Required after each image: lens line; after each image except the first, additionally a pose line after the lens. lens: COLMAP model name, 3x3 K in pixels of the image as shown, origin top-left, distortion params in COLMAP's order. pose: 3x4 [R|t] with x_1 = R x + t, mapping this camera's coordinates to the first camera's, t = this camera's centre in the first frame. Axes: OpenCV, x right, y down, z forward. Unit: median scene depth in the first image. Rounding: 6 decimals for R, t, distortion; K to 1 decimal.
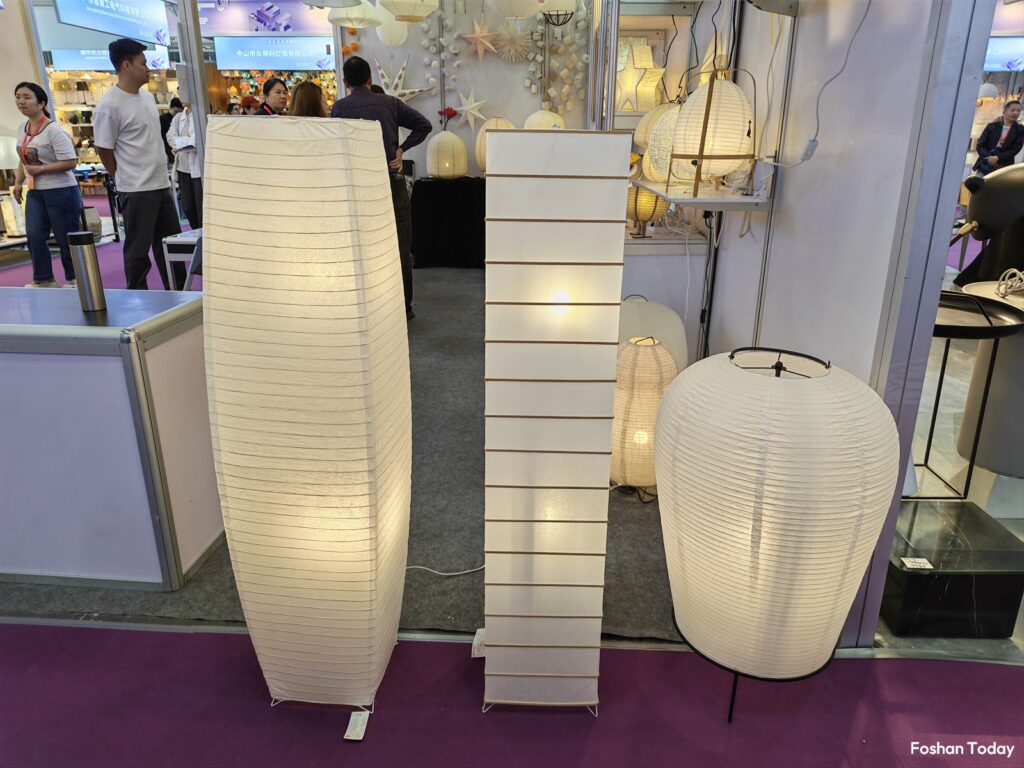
lens RADIAL K [[714.7, 0, 525.5], [0, 714.7, 366.8], [0, 0, 1]] dist [0.075177, -0.097465]
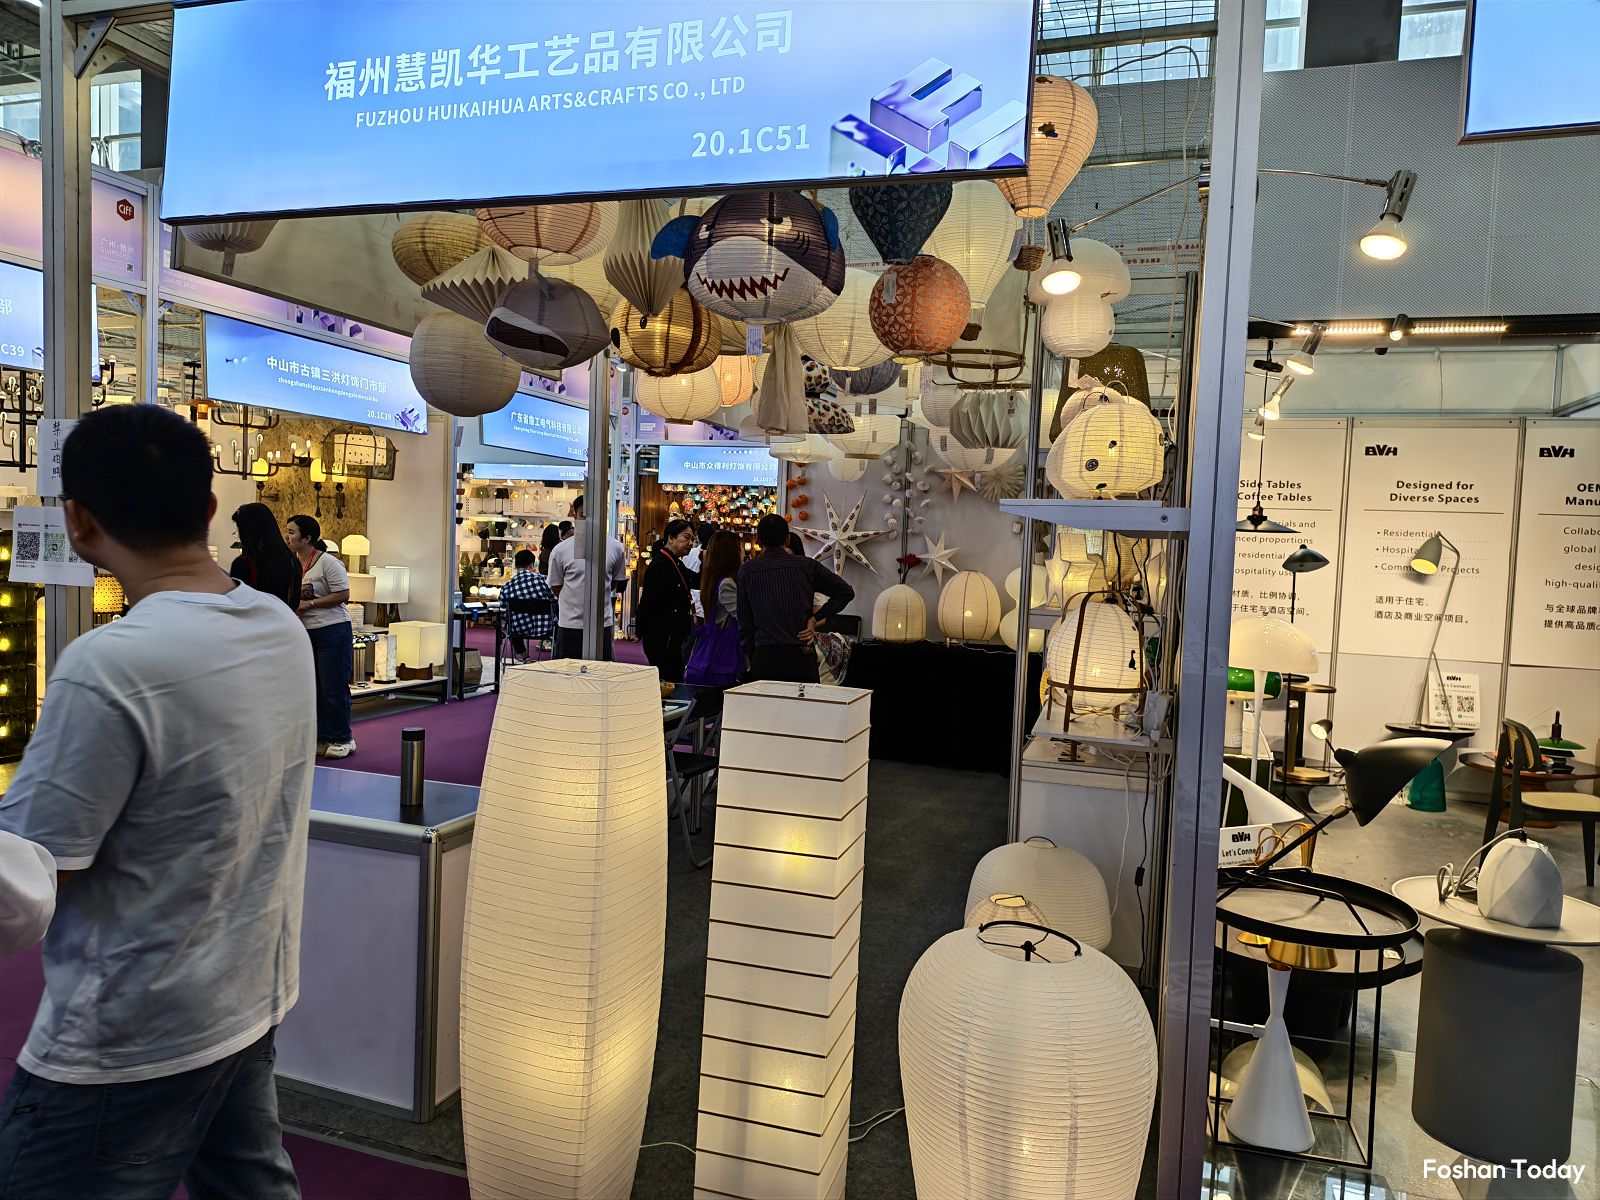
lens RADIAL K [[1116.7, 0, 821.1], [0, 1116.7, 573.1], [0, 0, 1]] dist [0.075177, -0.097465]
pose [[0.967139, 0.047345, -0.249801, 0.330622], [-0.115940, 0.956534, -0.267584, -0.031431], [0.226275, 0.287752, 0.930590, -0.422294]]
